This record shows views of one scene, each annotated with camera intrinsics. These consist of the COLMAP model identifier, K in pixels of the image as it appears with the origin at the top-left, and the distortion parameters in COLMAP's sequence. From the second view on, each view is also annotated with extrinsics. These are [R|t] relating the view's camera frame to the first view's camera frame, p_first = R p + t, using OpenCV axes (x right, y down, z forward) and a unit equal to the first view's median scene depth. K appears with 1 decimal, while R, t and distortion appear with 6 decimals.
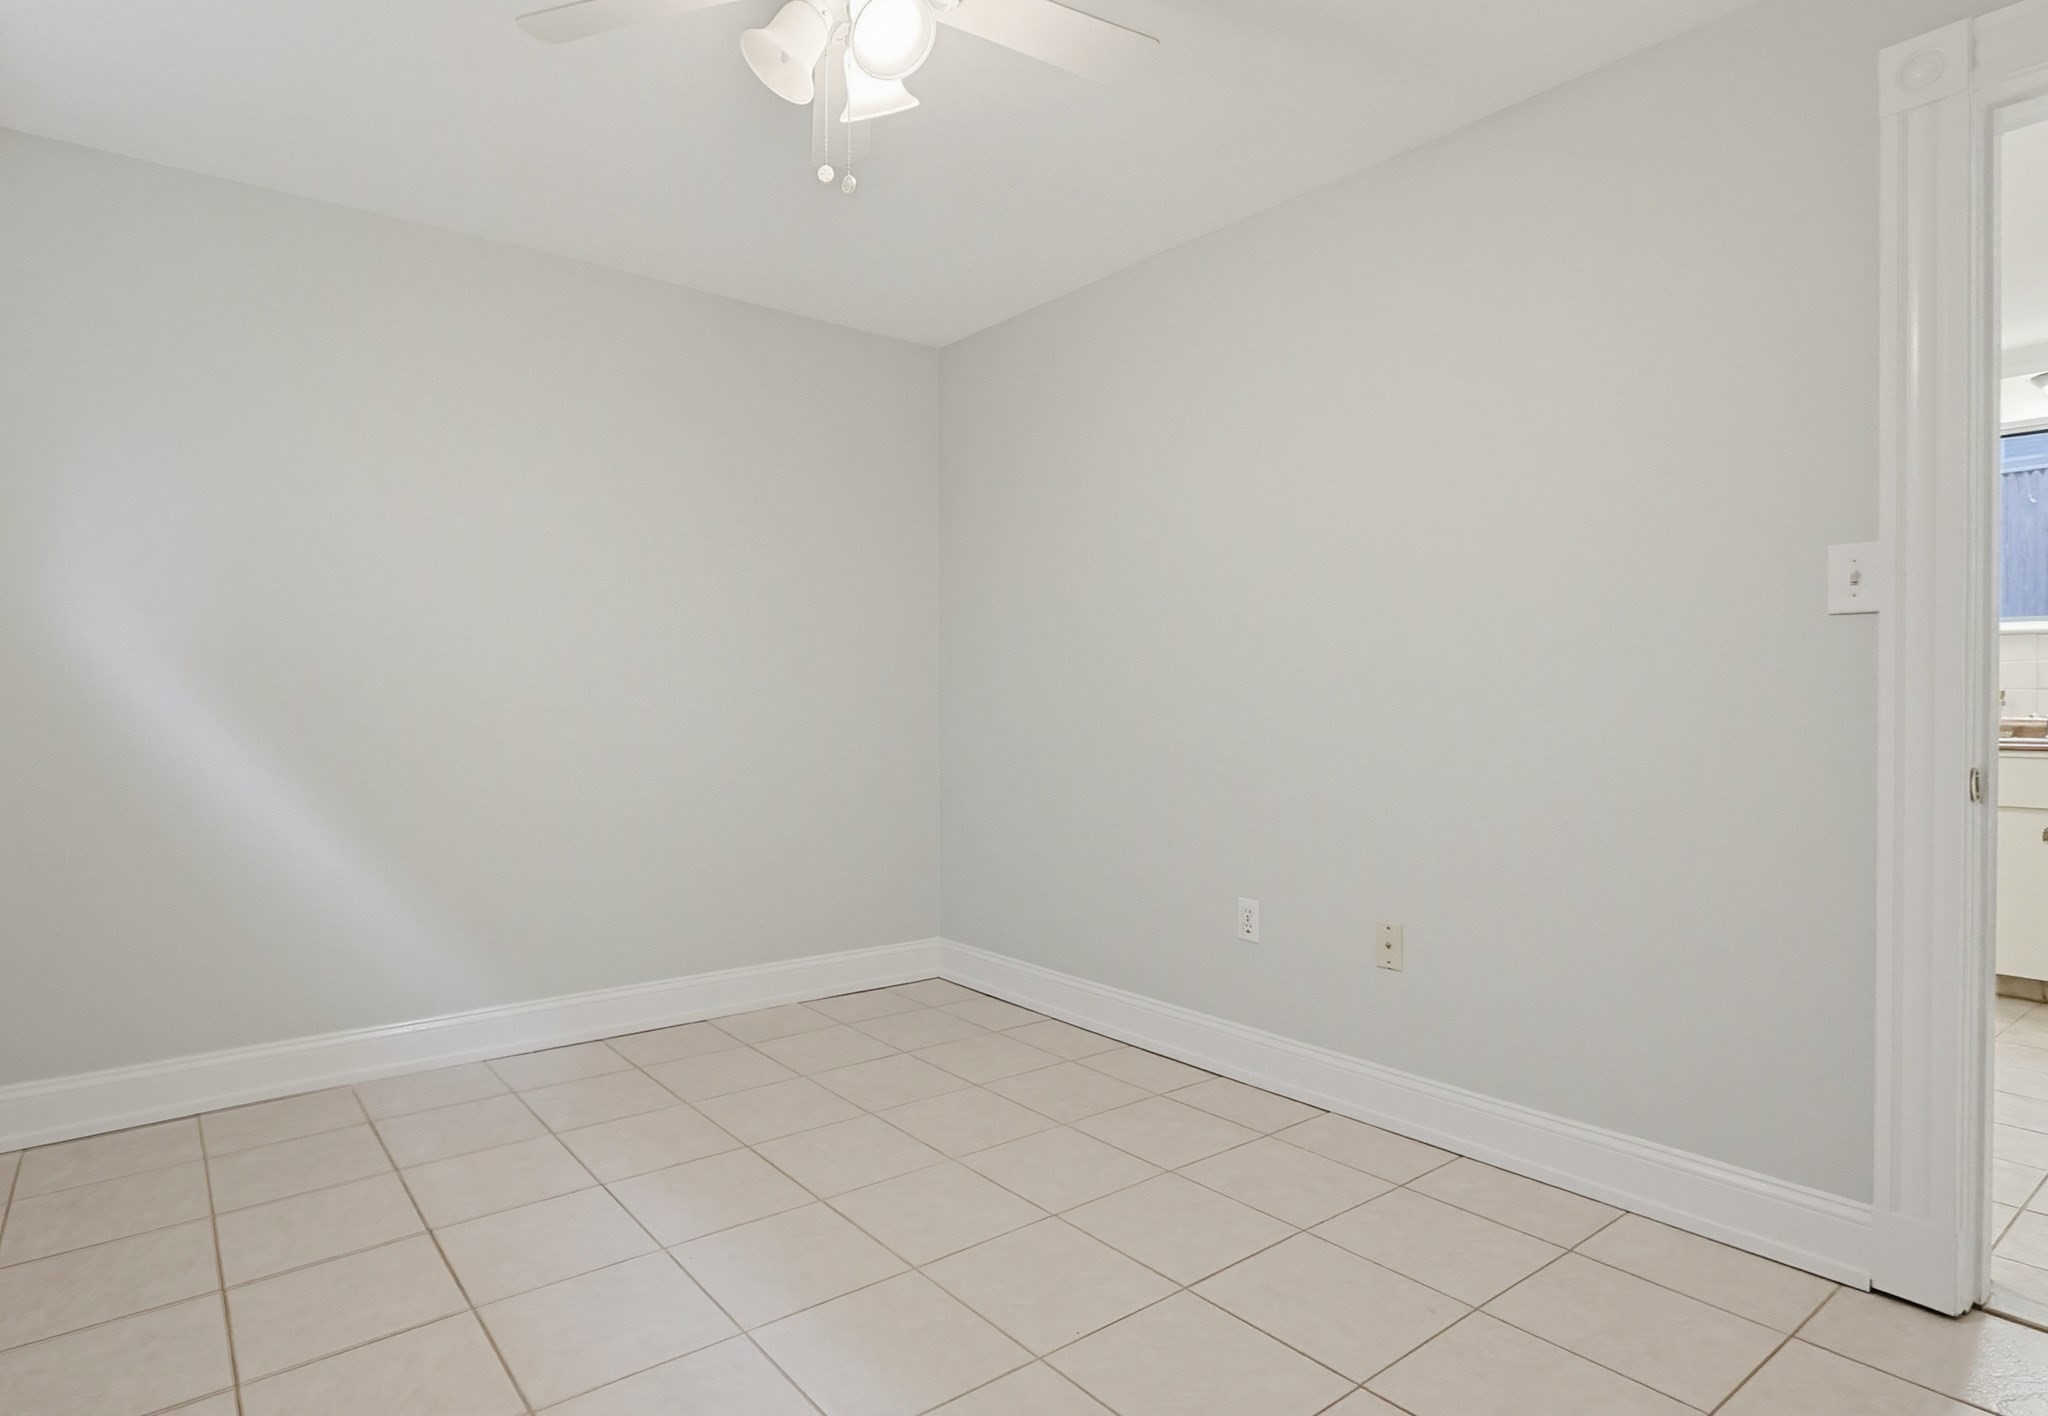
lens RADIAL K [[1078.5, 0, 953.4], [0, 1078.5, 730.7], [0, 0, 1]] dist [-0.001224, -0.000011]
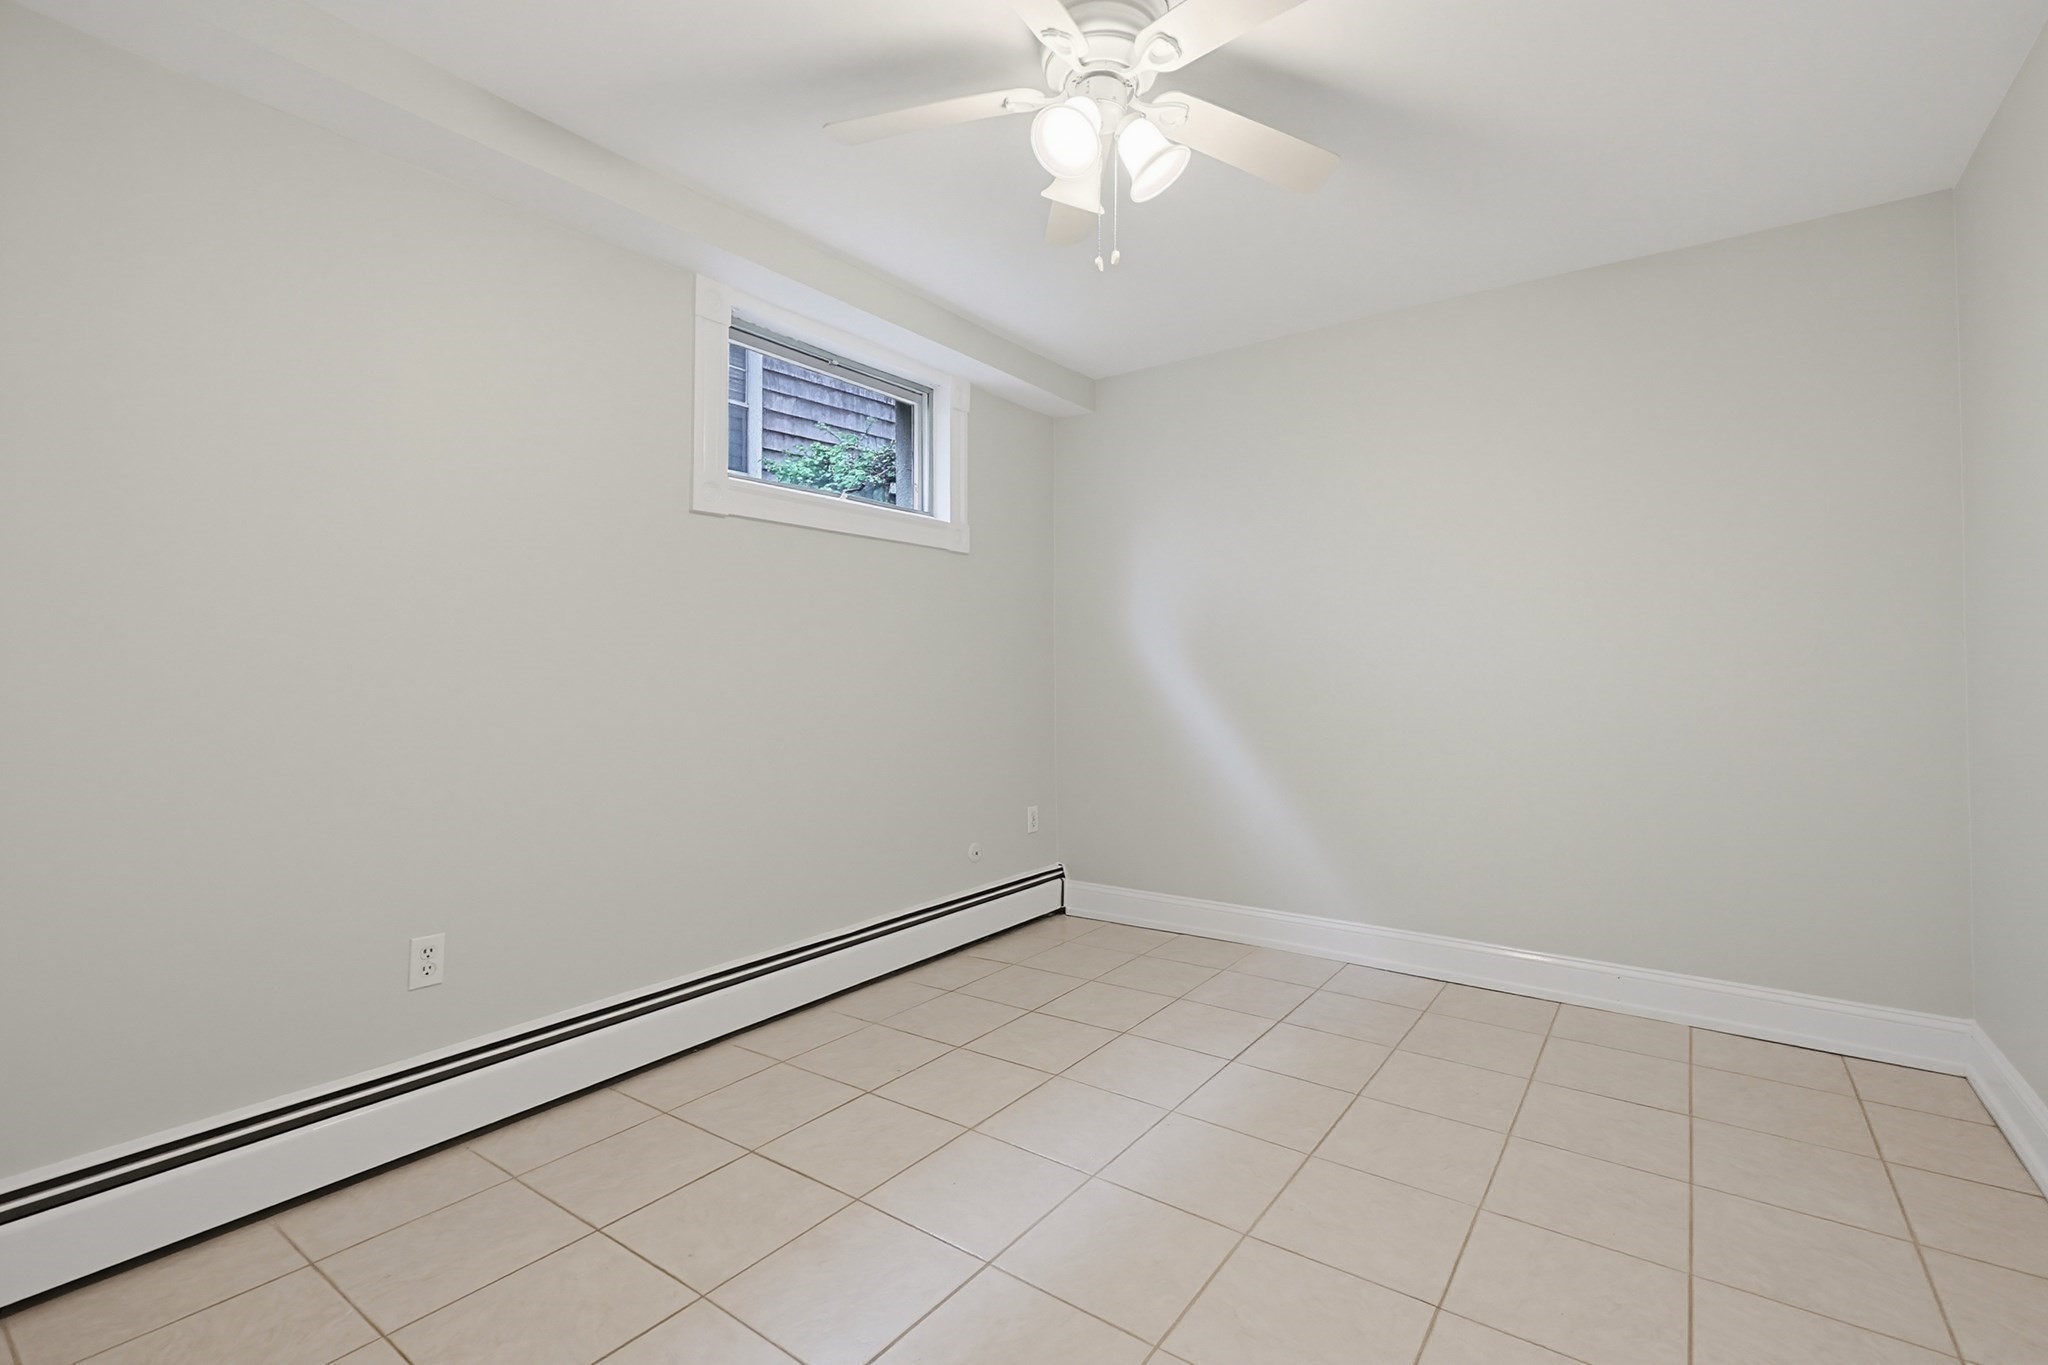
lens RADIAL K [[883.1, 0, 1048.0], [0, 883.1, 673.4], [0, 0, 1]] dist [0.001112, -0.000021]
pose [[0.328614, 0.001295, -0.944464, 0.370781], [-0.024805, 0.999666, -0.007260, -0.014865], [0.944139, 0.025813, 0.328536, 0.278121]]
